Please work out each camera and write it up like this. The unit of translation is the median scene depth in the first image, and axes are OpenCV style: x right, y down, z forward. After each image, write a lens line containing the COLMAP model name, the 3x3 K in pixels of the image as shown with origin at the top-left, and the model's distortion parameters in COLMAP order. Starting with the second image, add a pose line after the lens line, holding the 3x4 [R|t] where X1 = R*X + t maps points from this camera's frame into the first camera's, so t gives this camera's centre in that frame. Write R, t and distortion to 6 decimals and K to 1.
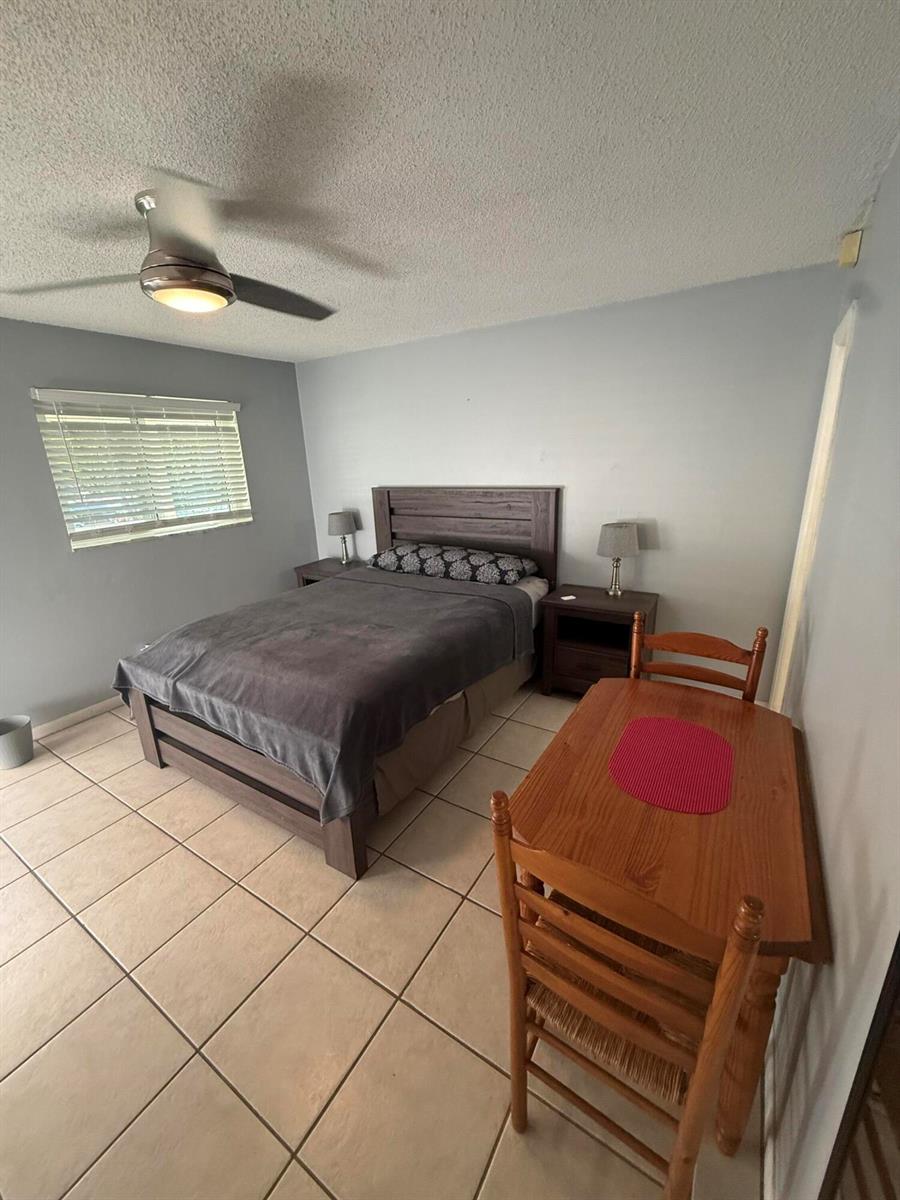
lens RADIAL K [[477.0, 0, 448.6], [0, 477.0, 598.4], [0, 0, 1]] dist [-0.000537, -0.000188]
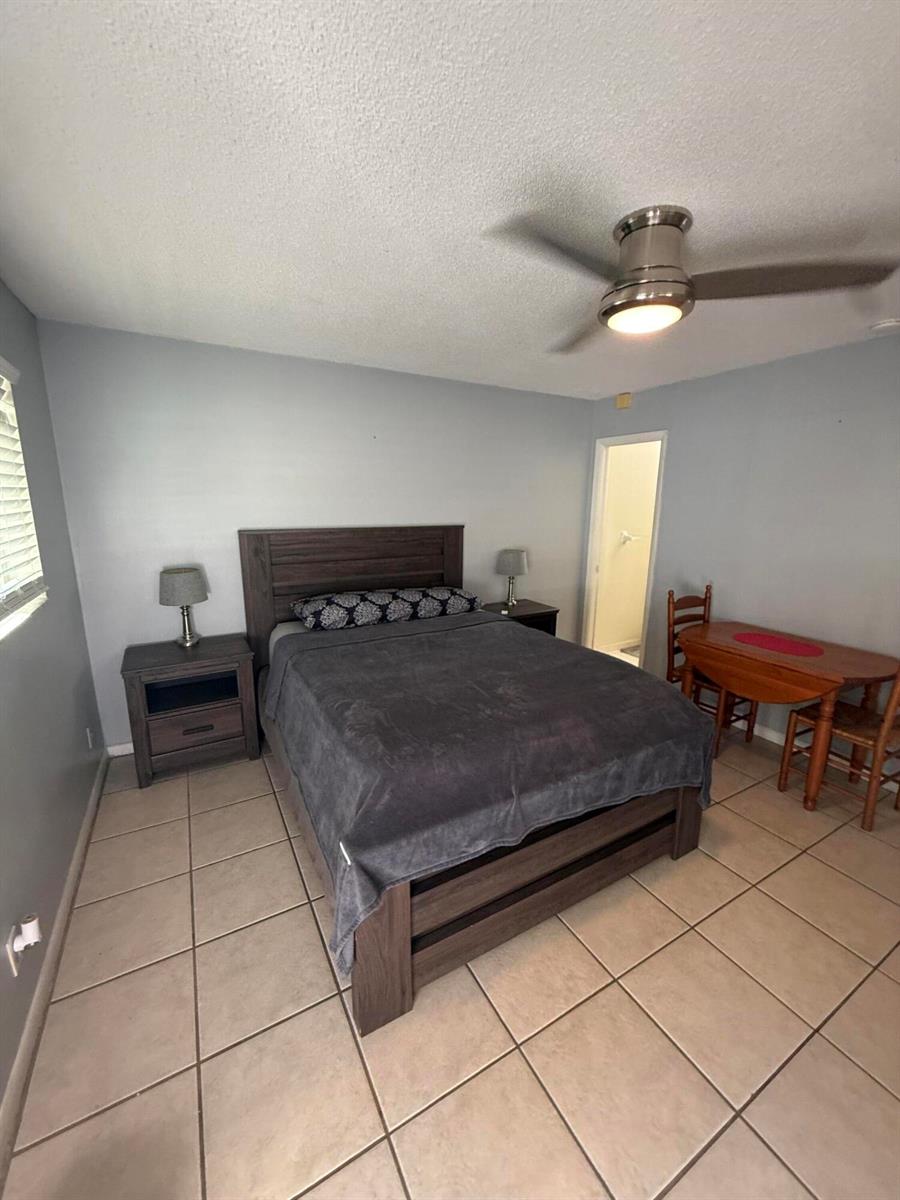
lens RADIAL K [[477.0, 0, 450.4], [0, 477.0, 597.8], [0, 0, 1]] dist [-0.000537, -0.000188]
pose [[0.473854, -0.141377, 0.869181, -1.054436], [0.229291, 0.972791, 0.033226, -0.133086], [-0.850228, 0.183551, 0.493377, 0.620921]]
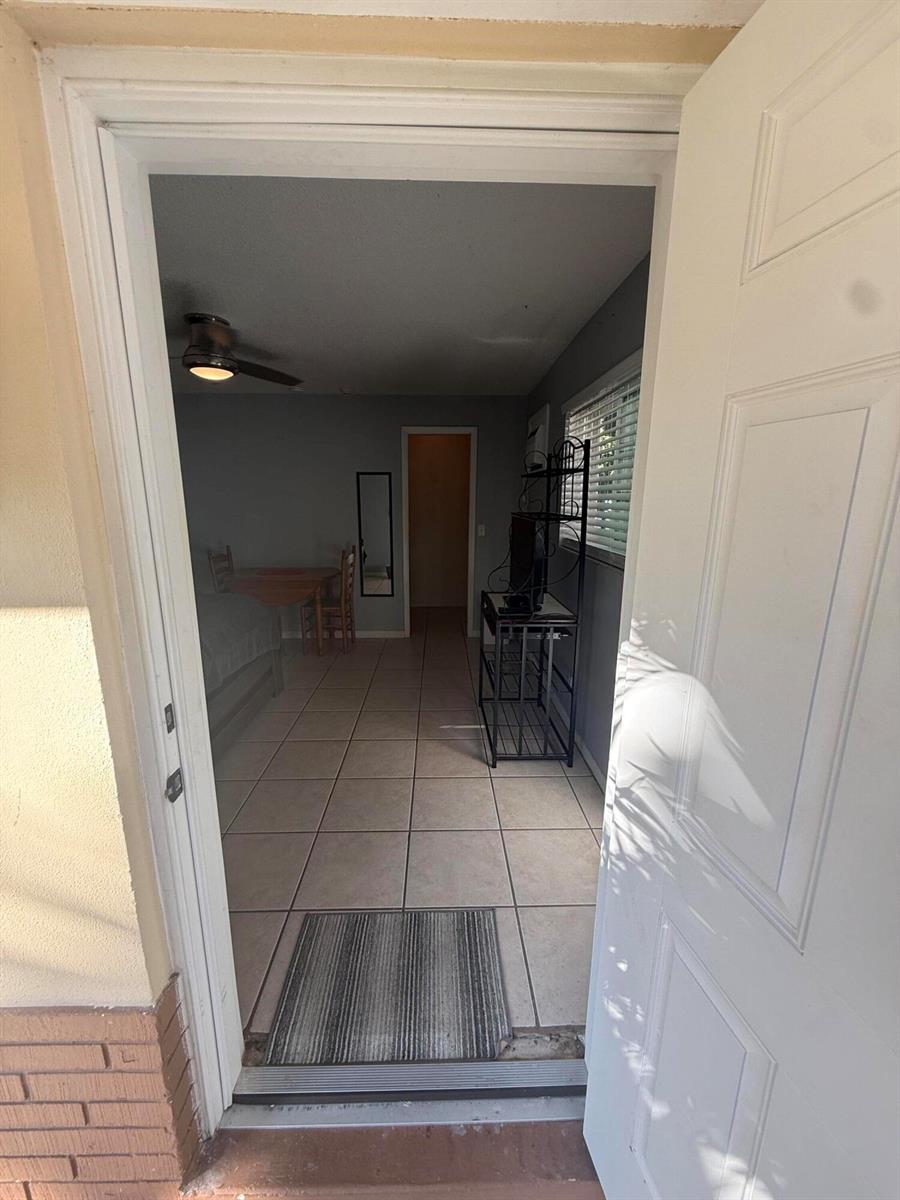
lens RADIAL K [[477.0, 0, 448.5], [0, 477.0, 600.9], [0, 0, 1]] dist [-0.000537, -0.000188]
pose [[-0.553300, -0.143782, 0.820479, -1.594237], [0.257579, 0.907182, 0.332677, -0.158991], [-0.792156, 0.395408, -0.464909, 0.926634]]
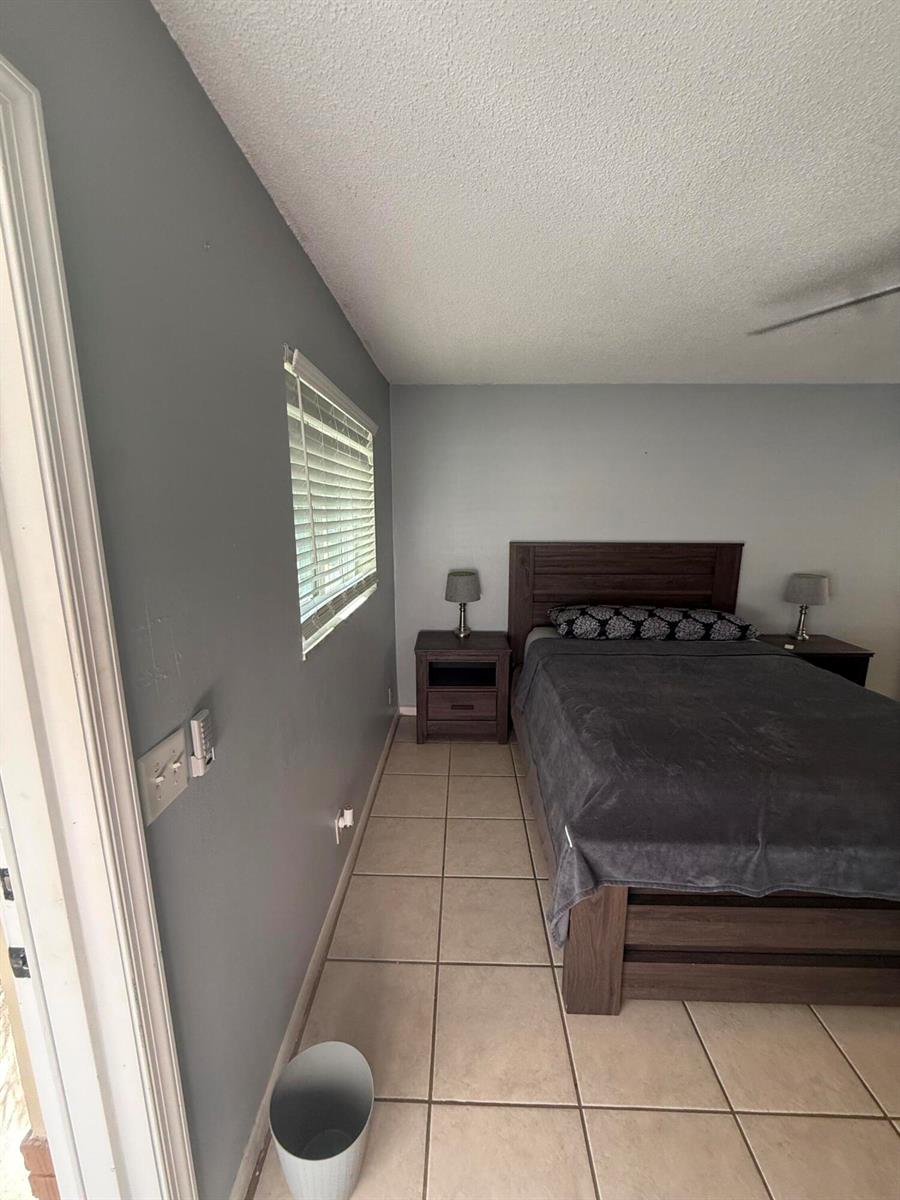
lens RADIAL K [[477.0, 0, 448.5], [0, 477.0, 599.3], [0, 0, 1]] dist [-0.000537, -0.000188]
pose [[0.861111, -0.057864, 0.505114, -1.096843], [0.115288, 0.989846, -0.083146, -0.123949], [-0.495174, 0.129832, 0.859038, 0.564651]]
